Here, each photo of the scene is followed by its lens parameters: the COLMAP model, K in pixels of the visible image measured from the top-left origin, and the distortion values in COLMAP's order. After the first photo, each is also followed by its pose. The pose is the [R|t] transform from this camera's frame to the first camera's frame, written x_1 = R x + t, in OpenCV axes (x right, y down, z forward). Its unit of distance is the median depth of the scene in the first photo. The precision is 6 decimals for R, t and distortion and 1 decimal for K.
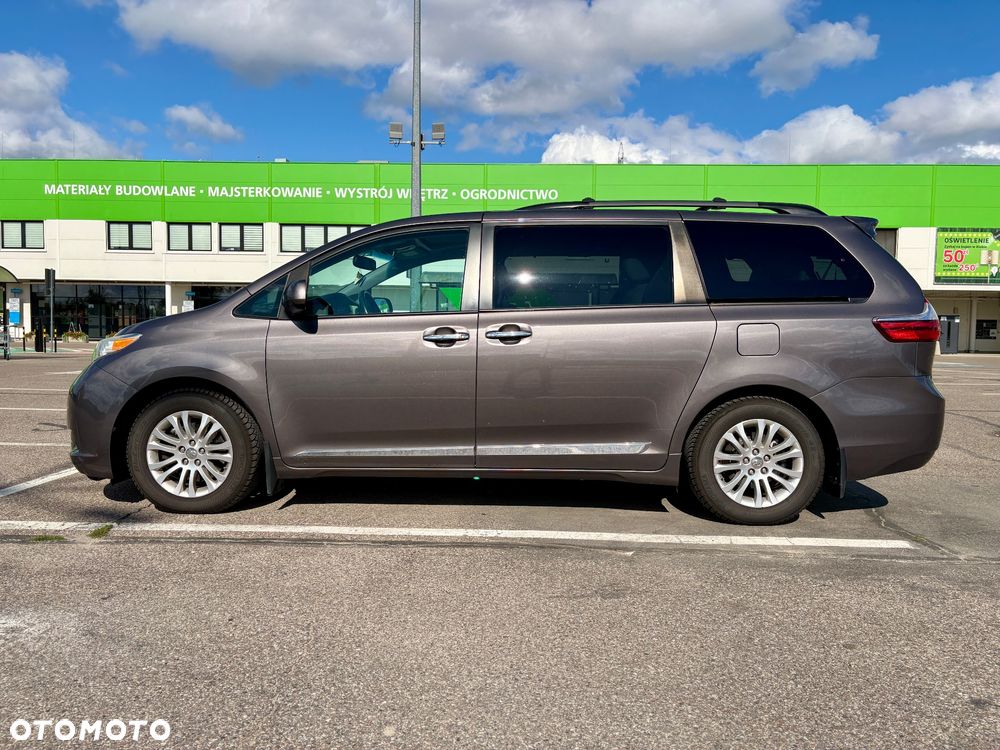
lens RADIAL K [[765.2, 0, 502.2], [0, 765.2, 378.8], [0, 0, 1]] dist [0.024451, 0.004509]
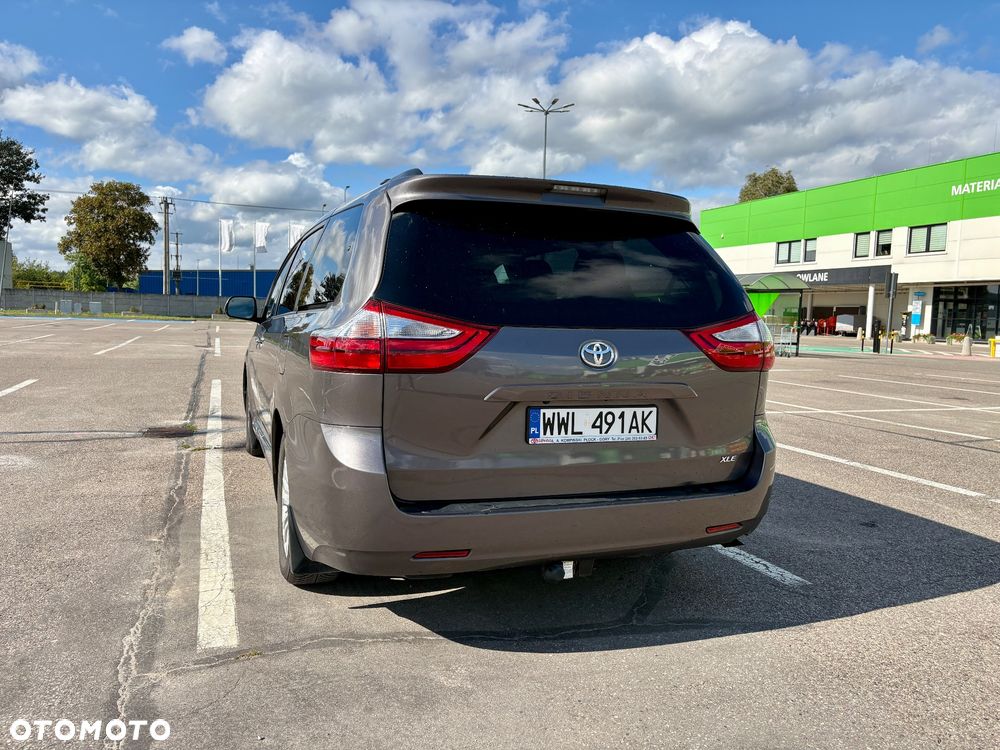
lens RADIAL K [[768.7, 0, 505.0], [0, 768.7, 373.7], [0, 0, 1]] dist [0.030313, -0.006853]
pose [[0.382191, 0.068087, -0.921572, 1.174473], [-0.076206, 0.996207, 0.041997, -0.080801], [0.920936, 0.054178, 0.385930, 0.881387]]
